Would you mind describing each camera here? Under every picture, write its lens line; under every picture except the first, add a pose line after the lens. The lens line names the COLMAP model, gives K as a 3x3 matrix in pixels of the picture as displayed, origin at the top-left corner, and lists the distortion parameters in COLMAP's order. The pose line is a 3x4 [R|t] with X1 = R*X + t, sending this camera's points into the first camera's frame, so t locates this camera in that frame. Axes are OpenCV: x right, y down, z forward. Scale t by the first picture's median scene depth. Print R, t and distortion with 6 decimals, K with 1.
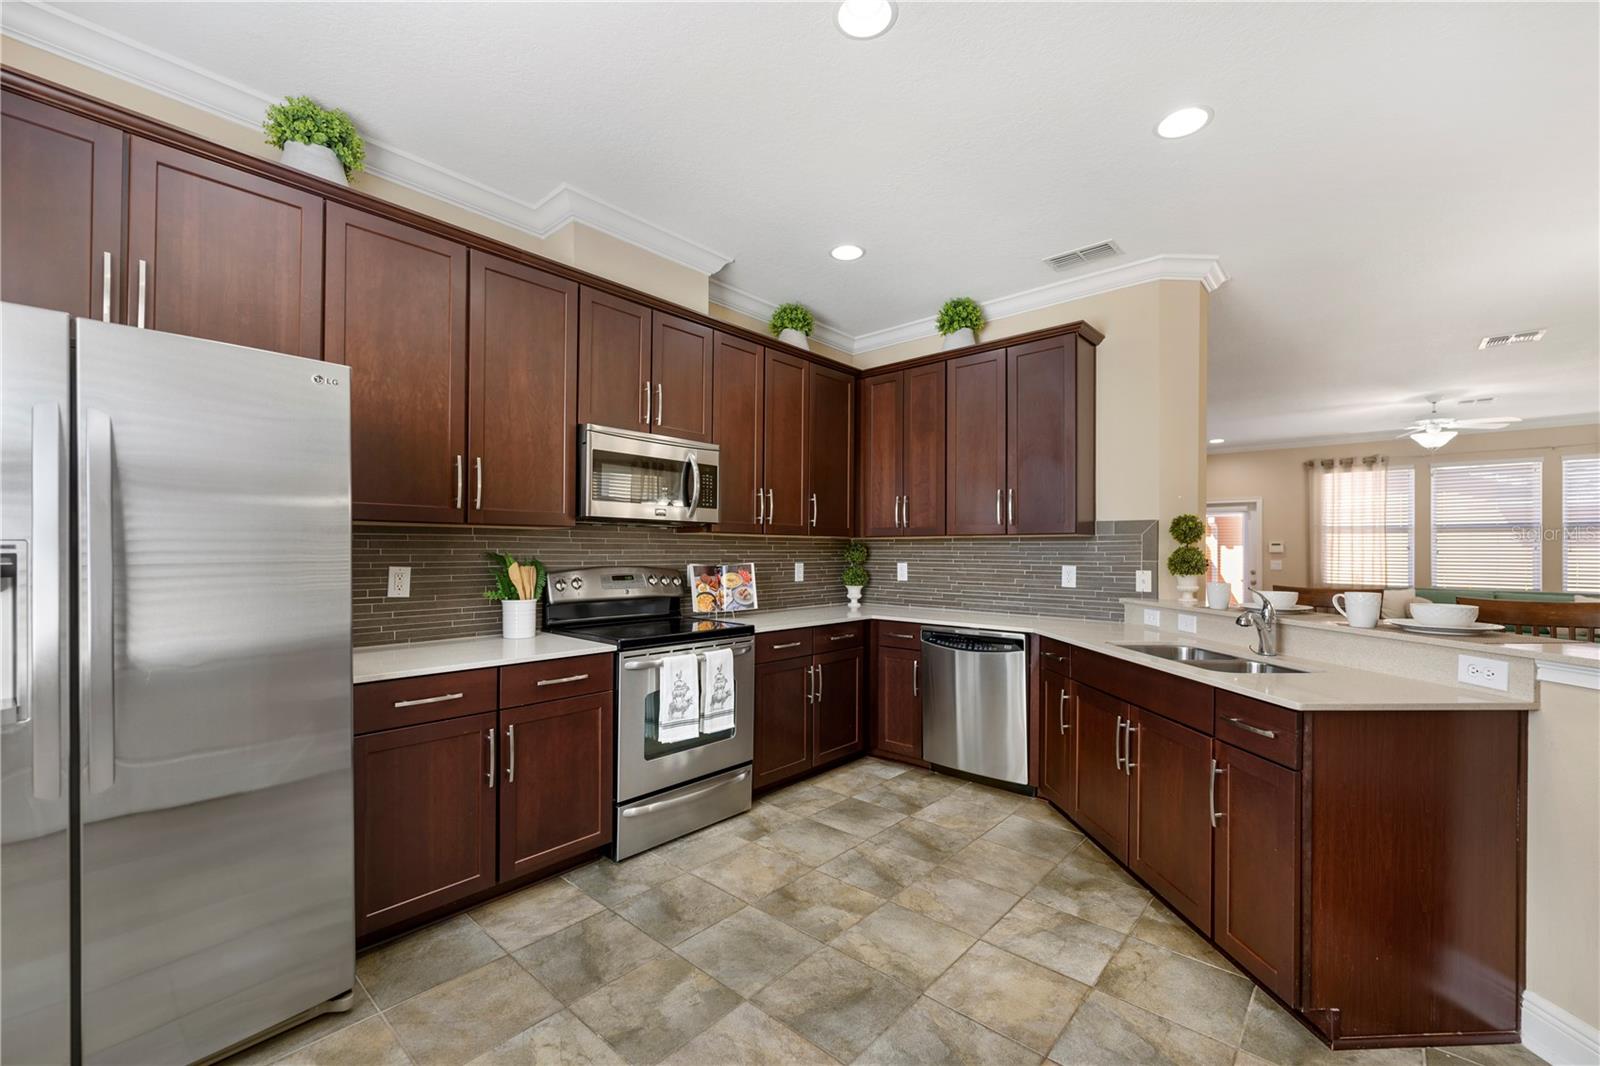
lens RADIAL K [[641.5, 0, 798.3], [0, 641.5, 548.0], [0, 0, 1]] dist [-0.003014, -0.001159]
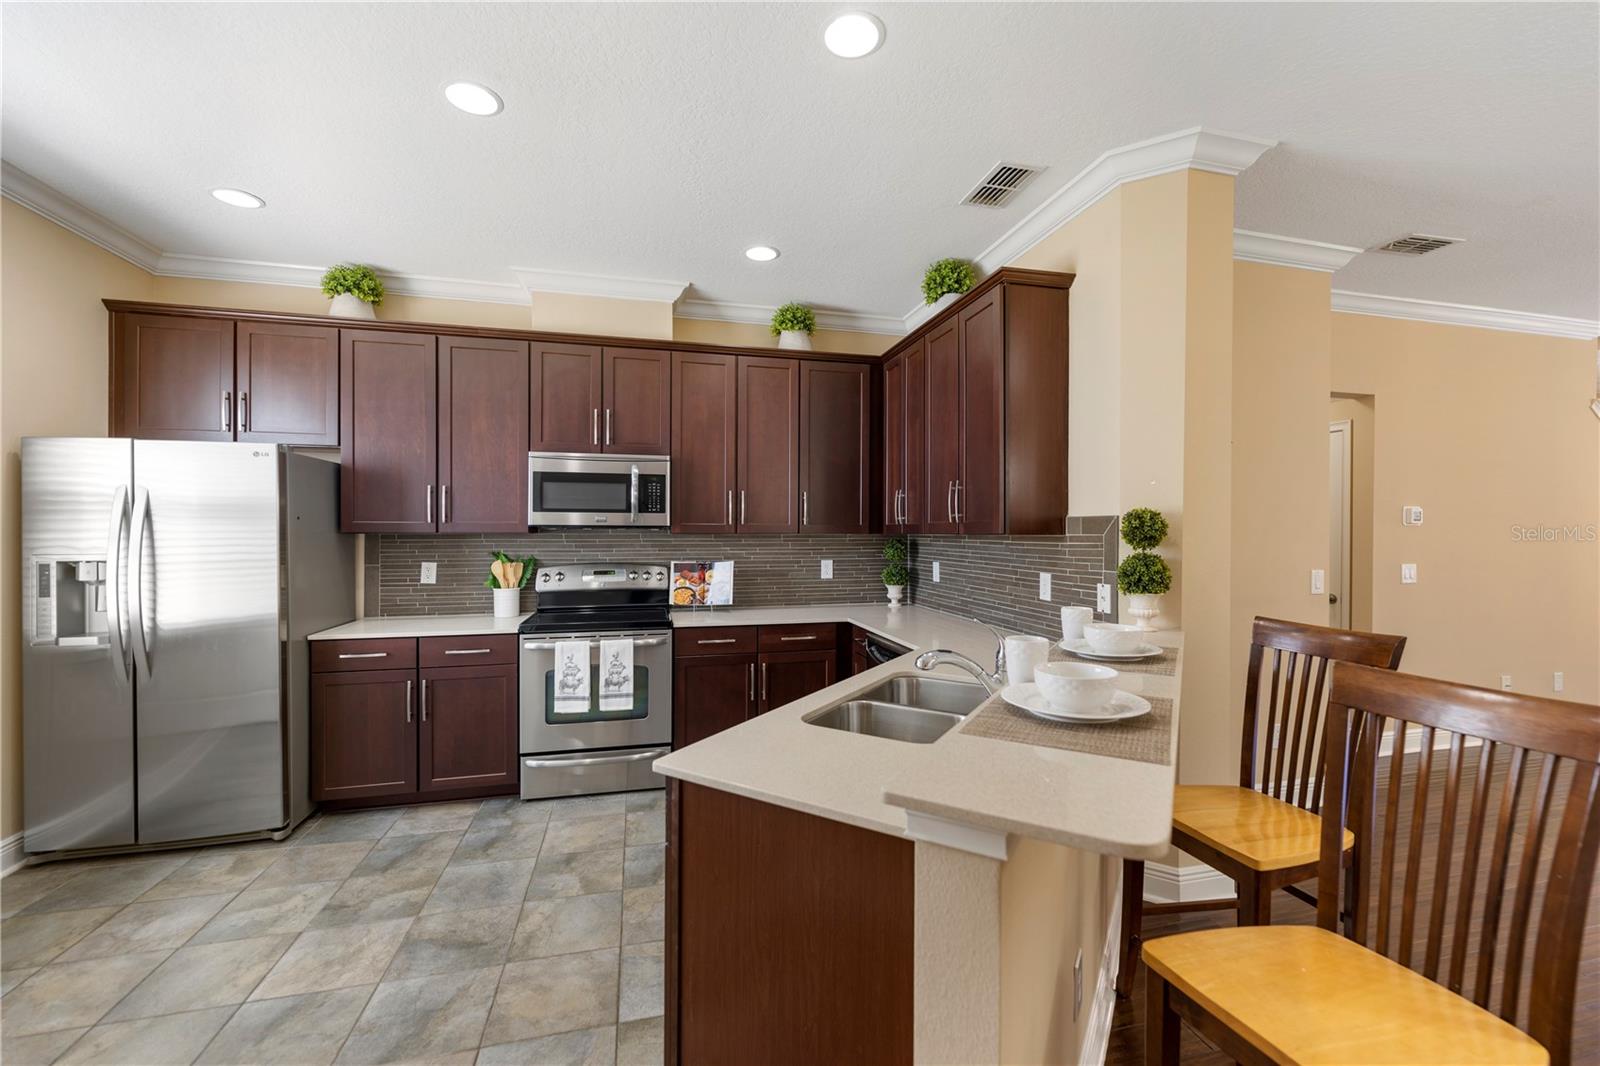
lens RADIAL K [[641.5, 0, 799.8], [0, 641.5, 533.7], [0, 0, 1]] dist [-0.003014, -0.001159]
pose [[0.836276, -0.002575, -0.548303, 0.815989], [0.005529, 0.999978, 0.003738, -0.034258], [0.548281, -0.006158, 0.836272, 0.235473]]
